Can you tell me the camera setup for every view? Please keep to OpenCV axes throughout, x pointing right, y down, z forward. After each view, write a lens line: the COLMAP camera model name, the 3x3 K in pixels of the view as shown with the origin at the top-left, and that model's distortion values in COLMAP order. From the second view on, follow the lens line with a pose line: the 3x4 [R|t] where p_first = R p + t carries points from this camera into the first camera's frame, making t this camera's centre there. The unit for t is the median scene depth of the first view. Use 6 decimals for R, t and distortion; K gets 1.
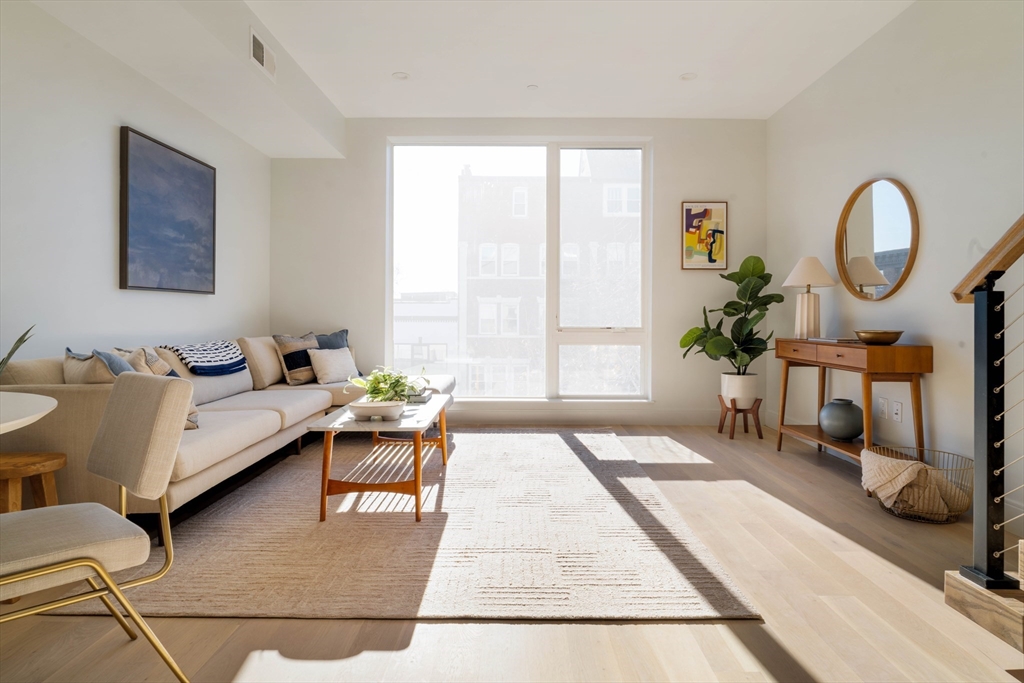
lens RADIAL K [[561.5, 0, 511.9], [0, 561.5, 316.1], [0, 0, 1]] dist [-0.001992, 0.000141]
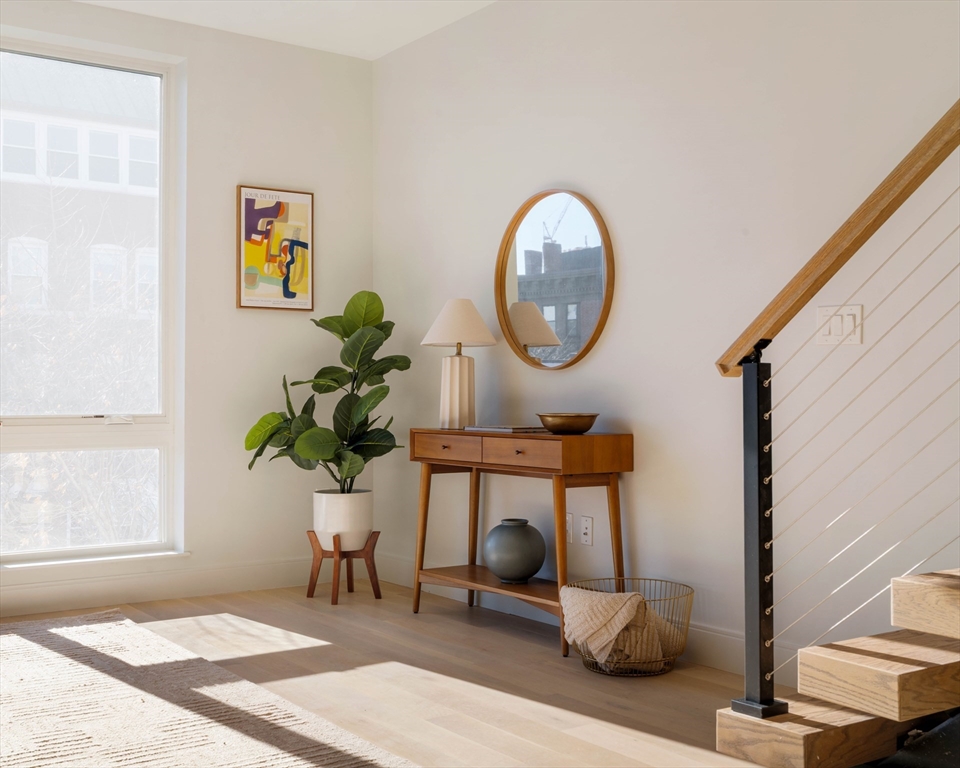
lens RADIAL K [[1139.5, 0, 480.4], [0, 1139.5, 368.5], [0, 0, 1]] dist [0.006469, -0.014558]
pose [[0.818718, 0.009477, 0.574118, -0.188444], [0.002261, 0.999803, -0.019728, -0.001336], [-0.574192, 0.017450, 0.818535, -0.063172]]
